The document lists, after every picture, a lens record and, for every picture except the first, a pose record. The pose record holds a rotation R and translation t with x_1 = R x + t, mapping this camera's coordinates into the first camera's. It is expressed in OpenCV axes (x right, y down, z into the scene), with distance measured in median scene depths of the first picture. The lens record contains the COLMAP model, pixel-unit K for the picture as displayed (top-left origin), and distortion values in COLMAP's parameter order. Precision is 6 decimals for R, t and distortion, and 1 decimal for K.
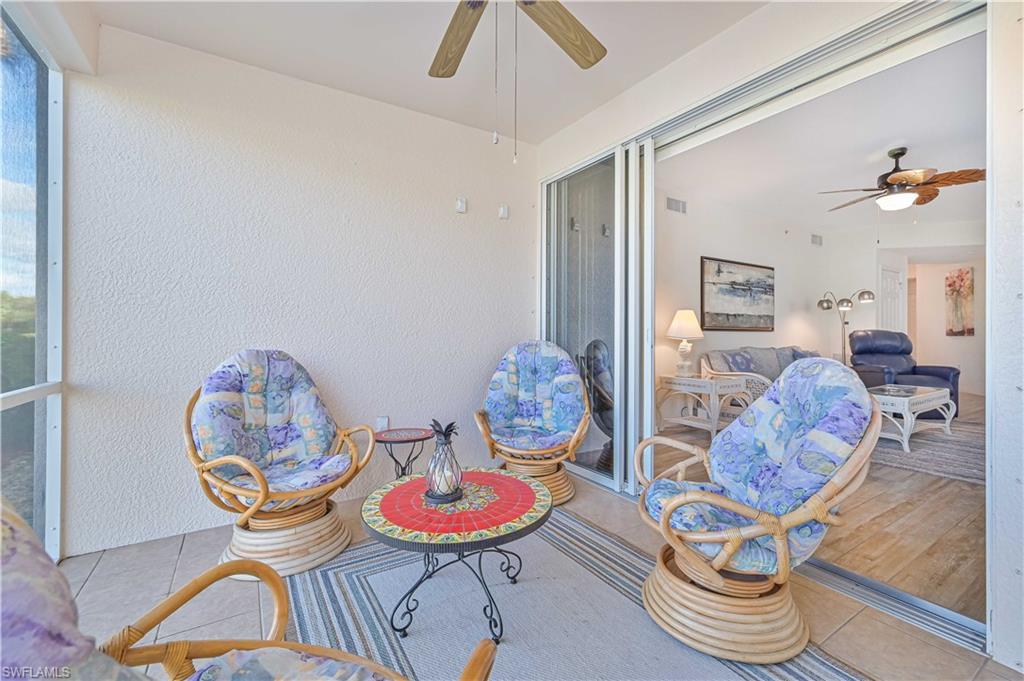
lens RADIAL K [[434.6, 0, 512.0], [0, 434.6, 340.5], [0, 0, 1]] dist [-0.001648, -0.000134]
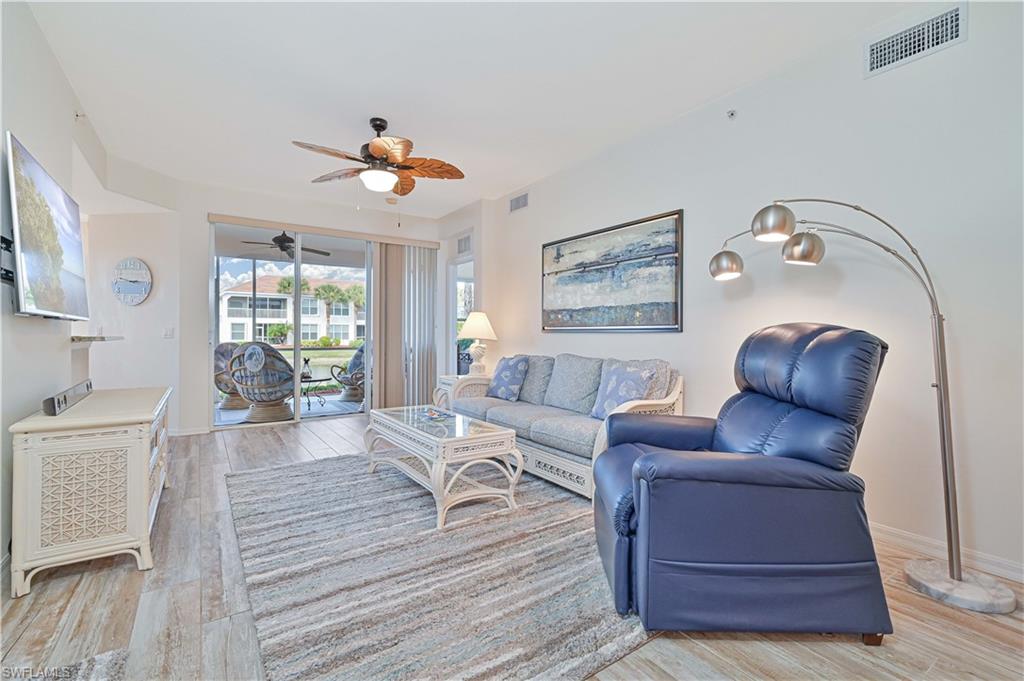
lens RADIAL K [[451.4, 0, 512.0], [0, 451.4, 340.5], [0, 0, 1]] dist [-0.002045, -0.000316]
pose [[0.051058, 0.012138, -0.998622, 1.243280], [-0.018416, 0.999768, 0.011210, -0.014124], [0.998526, 0.017818, 0.051269, 0.845669]]
